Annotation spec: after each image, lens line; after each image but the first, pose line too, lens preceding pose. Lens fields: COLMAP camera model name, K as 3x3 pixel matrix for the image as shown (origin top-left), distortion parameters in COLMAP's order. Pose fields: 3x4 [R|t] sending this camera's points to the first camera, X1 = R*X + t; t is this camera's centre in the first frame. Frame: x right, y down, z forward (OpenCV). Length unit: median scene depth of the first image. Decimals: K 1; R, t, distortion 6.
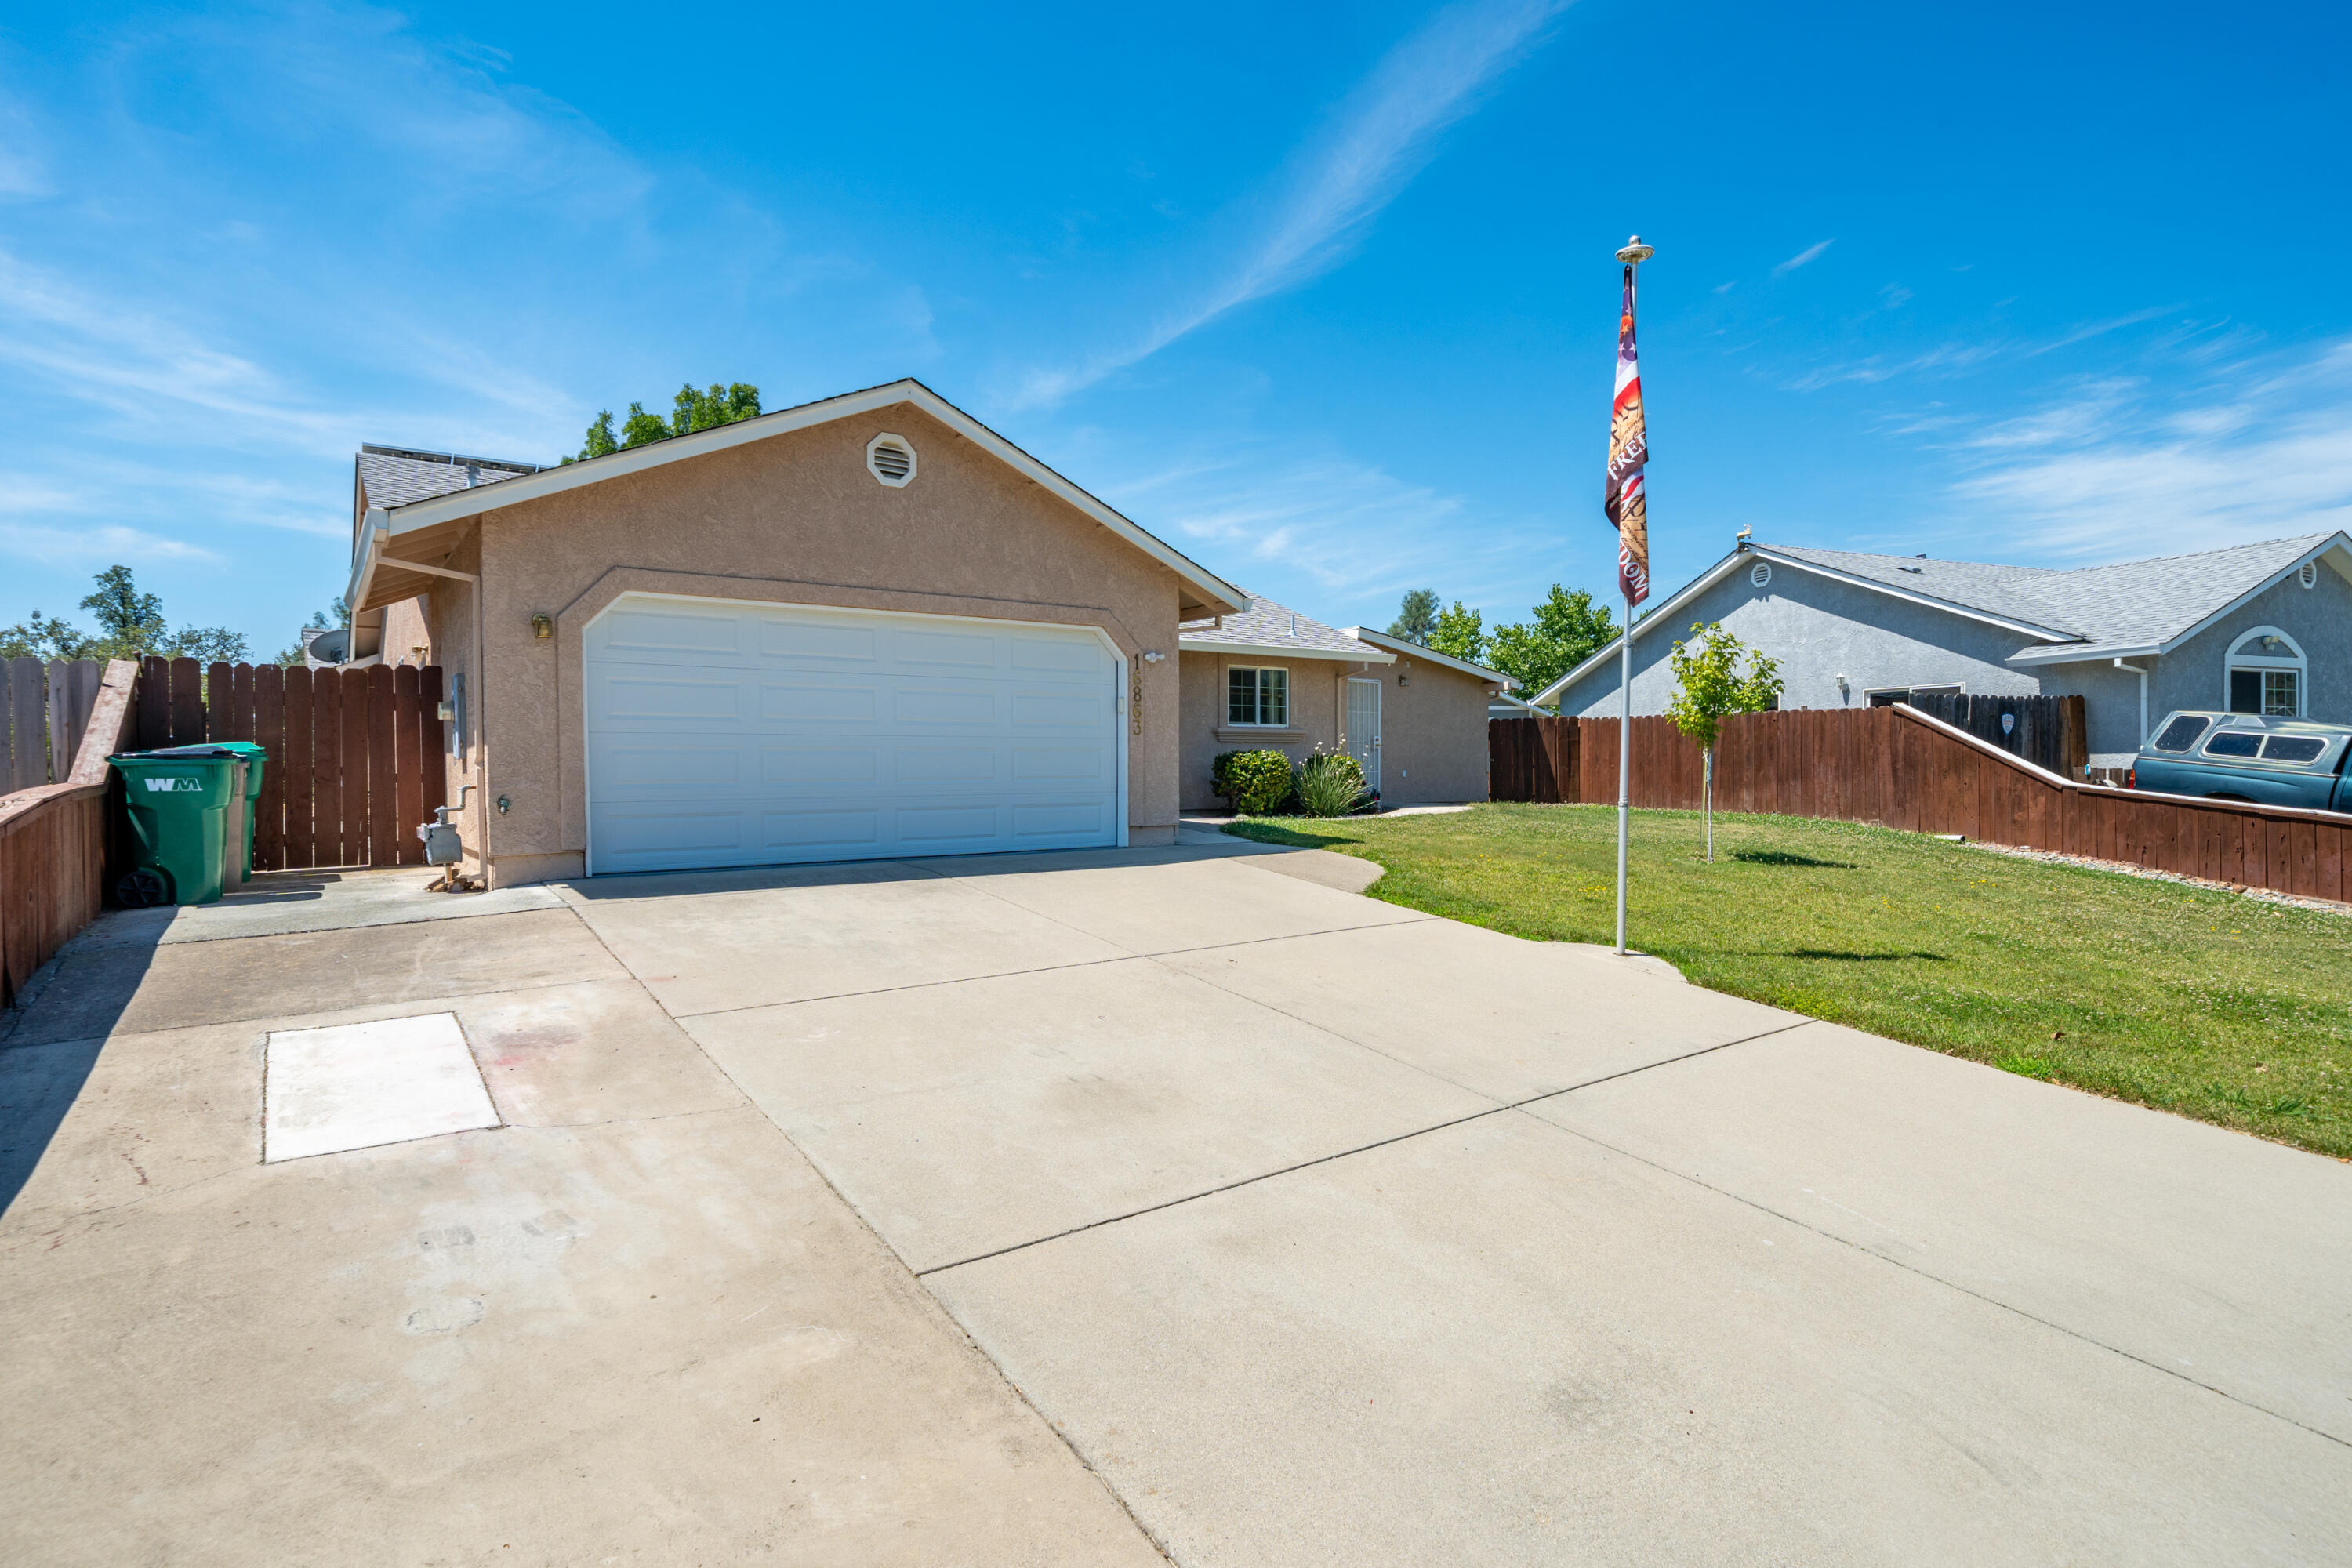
lens RADIAL K [[1252.4, 0, 1176.0], [0, 1252.4, 784.0], [0, 0, 1]] dist [0.000183, -0.000205]
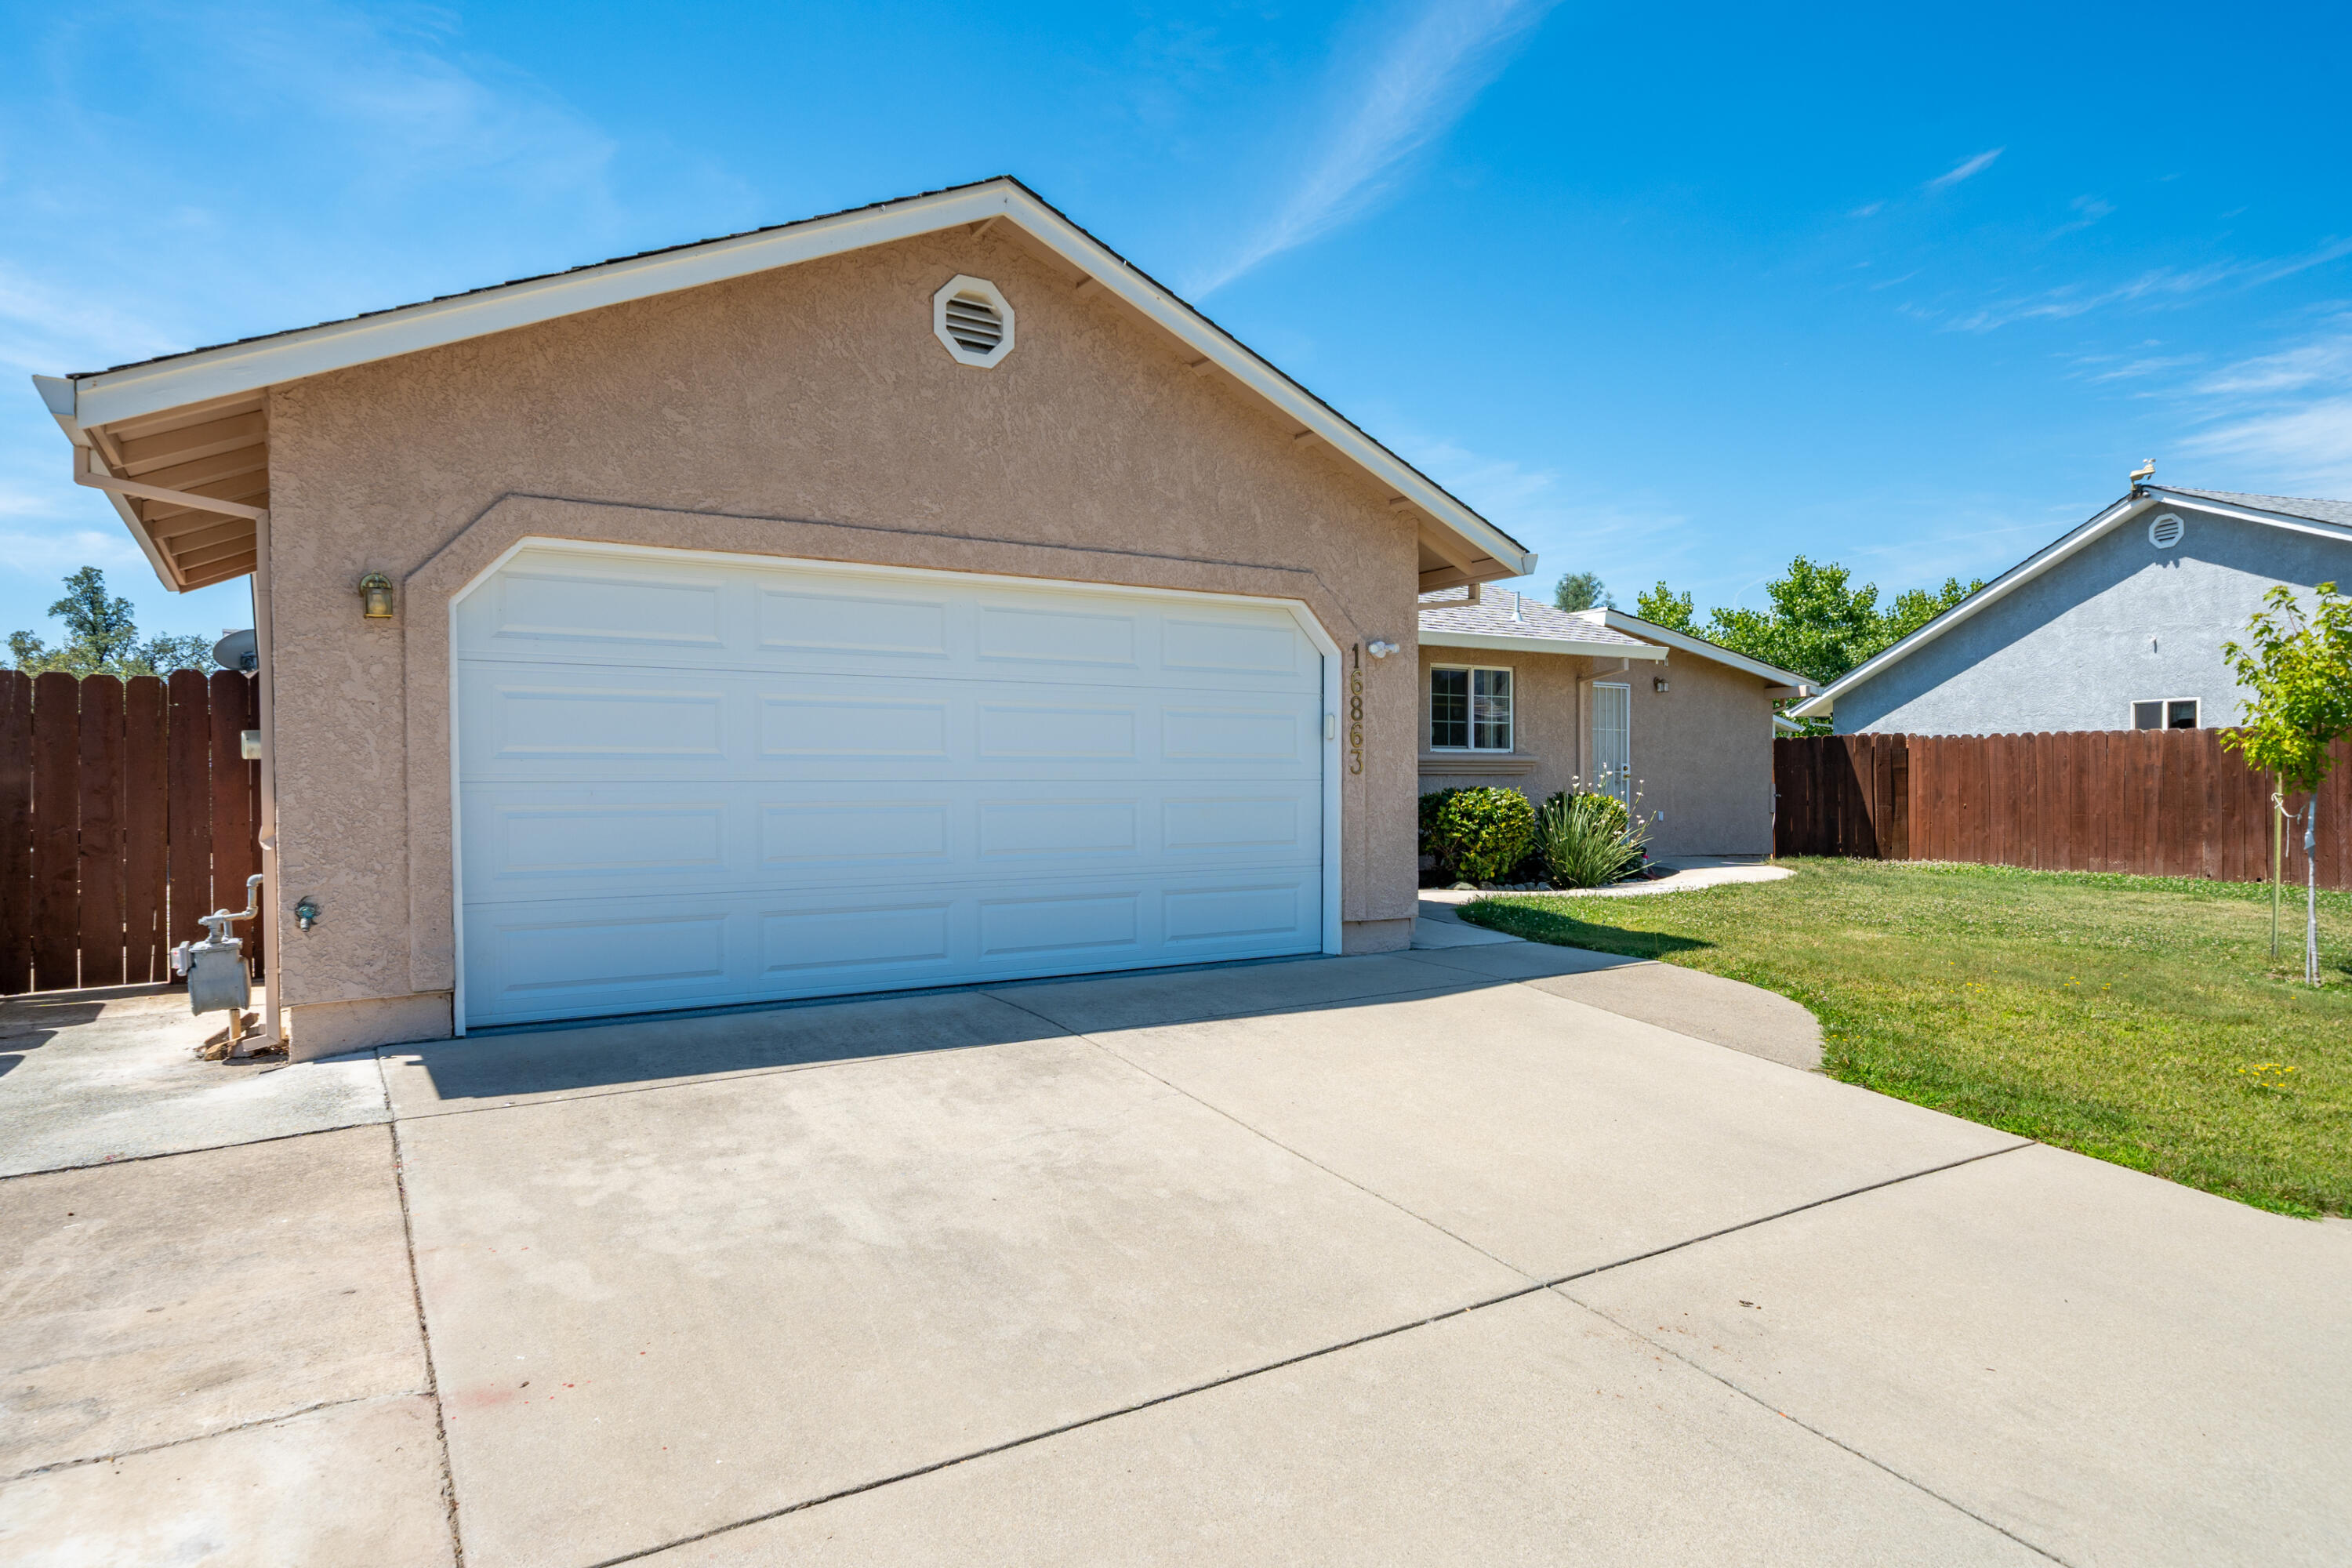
lens RADIAL K [[1415.5, 0, 1118.3], [0, 1415.5, 795.3], [0, 0, 1]] dist [0.003881, 0.000595]
pose [[0.995786, 0.000218, -0.091712, -0.073652], [-0.000810, 0.999979, -0.006413, -0.021222], [0.091709, 0.006461, 0.995765, 0.255407]]
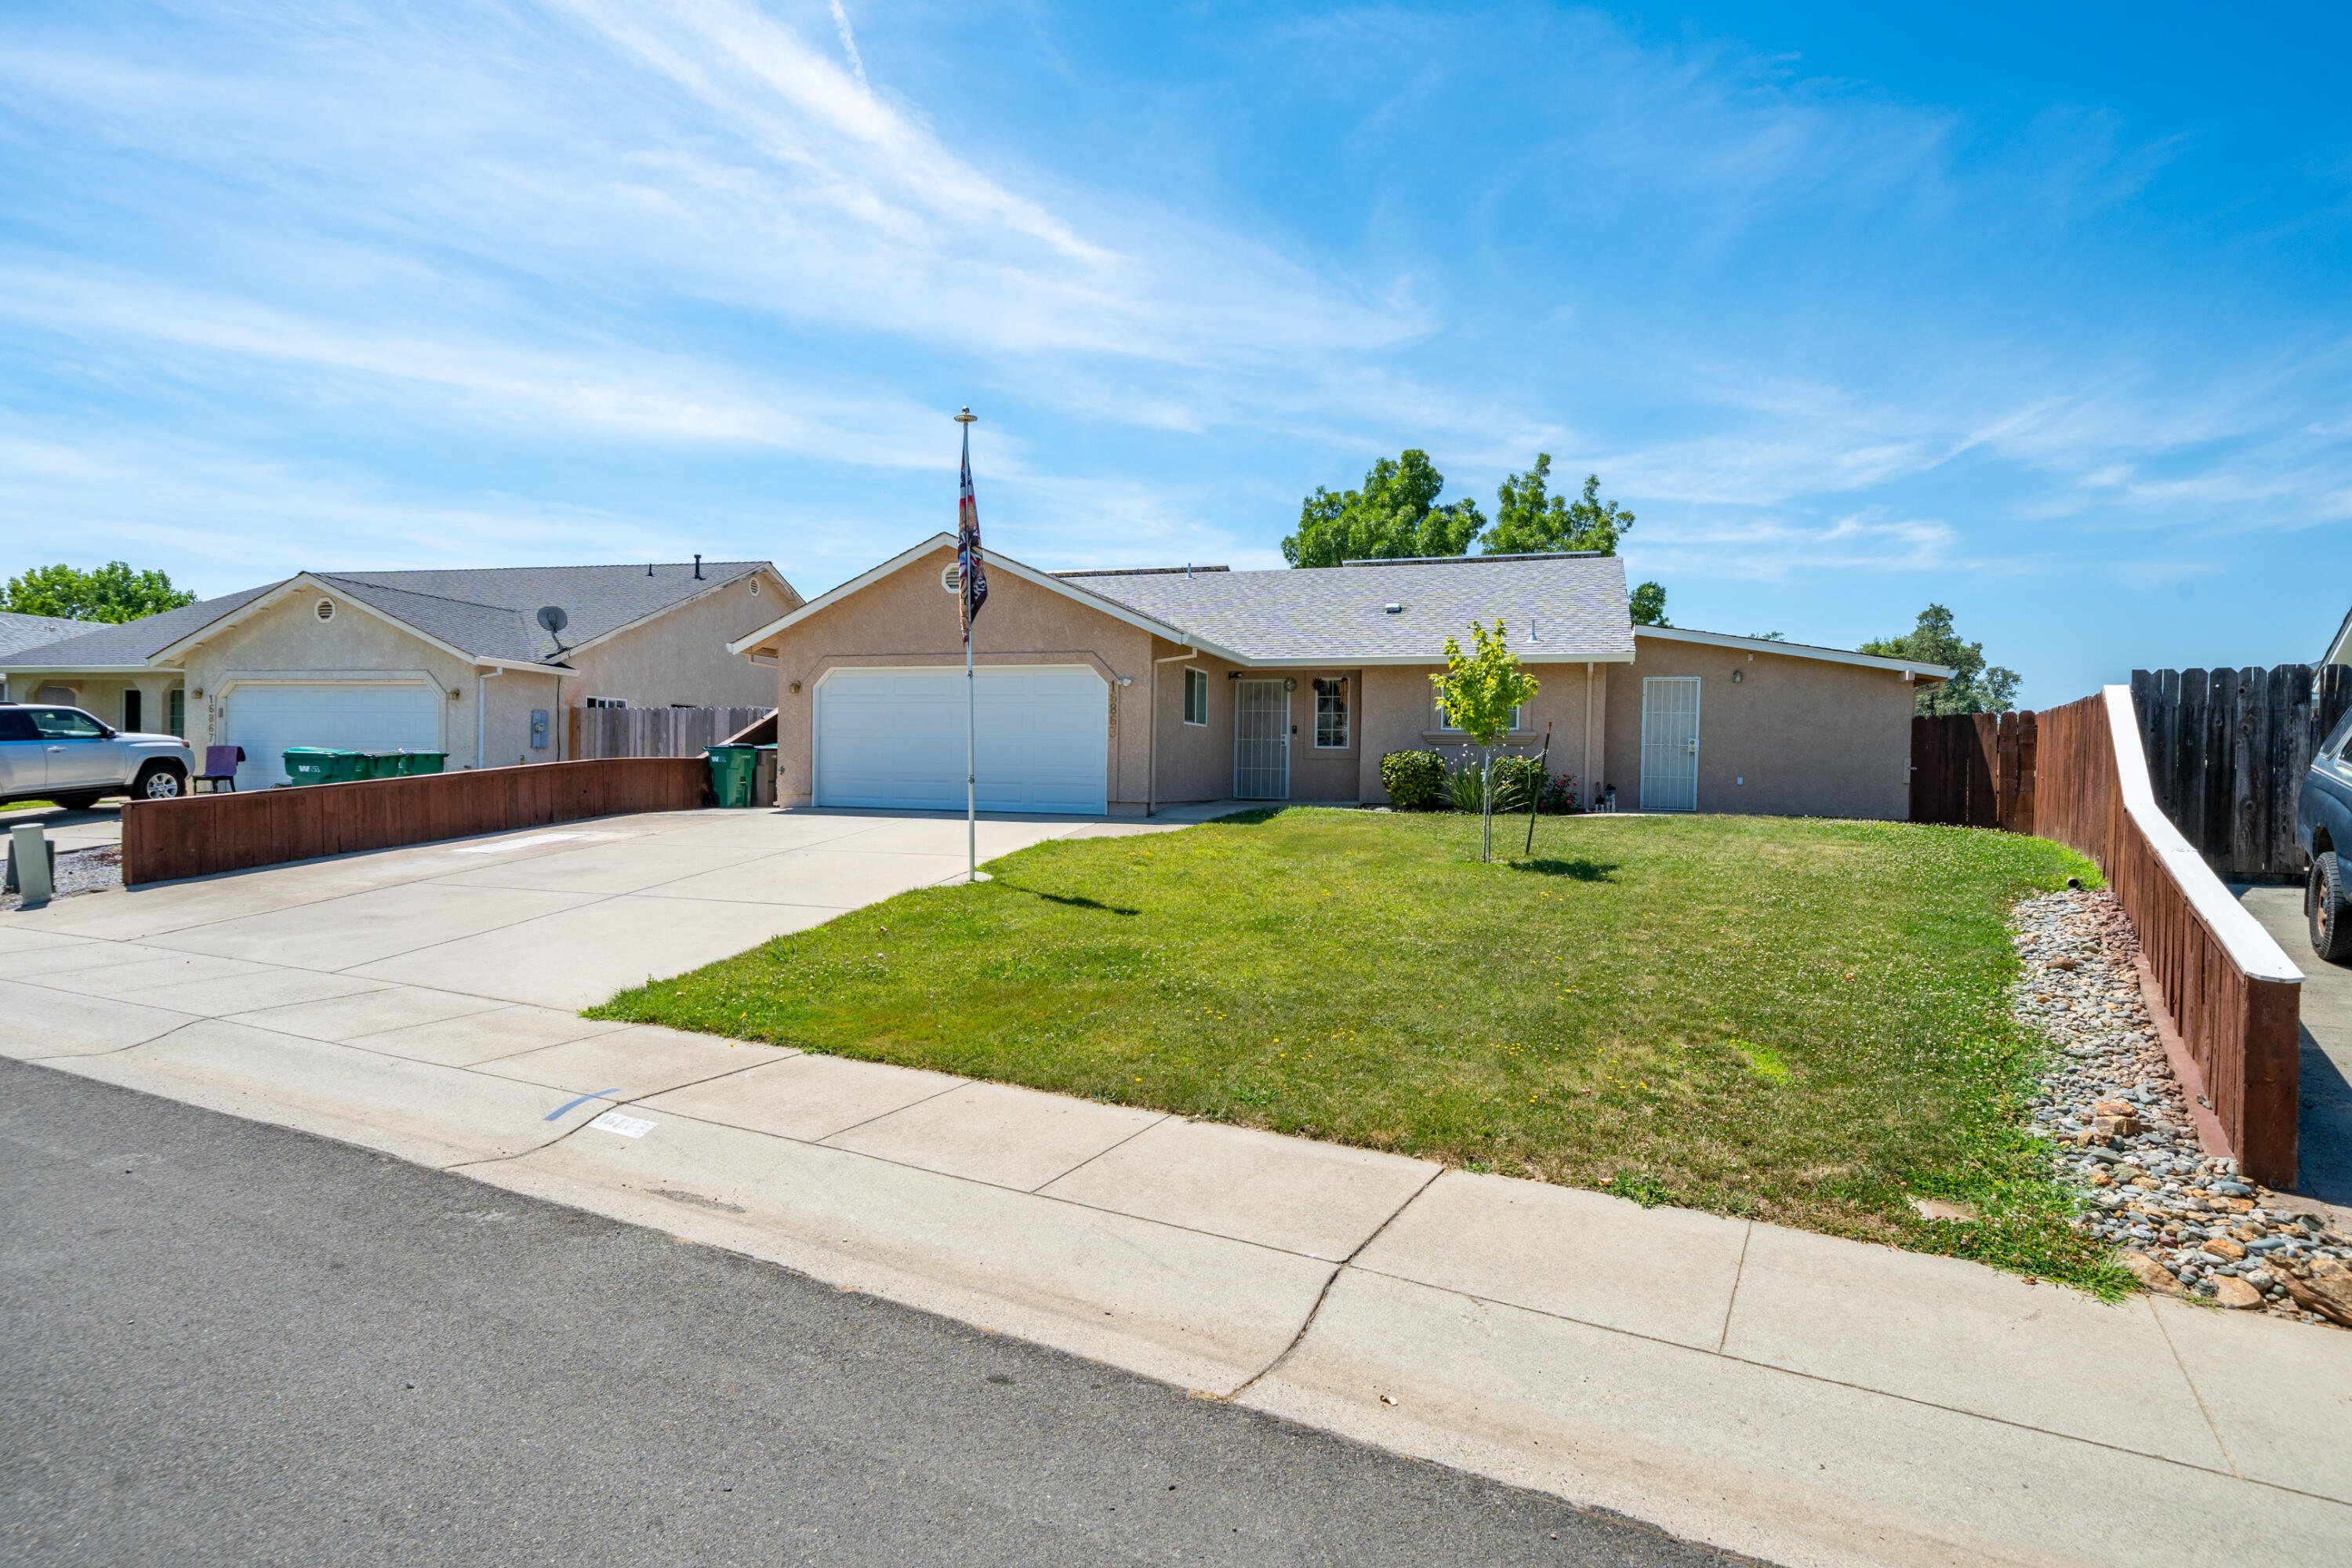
lens RADIAL K [[1257.2, 0, 1098.9], [0, 1257.2, 783.4], [0, 0, 1]] dist [0.001026, 0.000499]
pose [[0.521936, 0.026045, -0.852587, 1.038038], [-0.032511, 0.999415, 0.010628, -0.001293], [0.852365, 0.022172, 0.522477, 0.209758]]
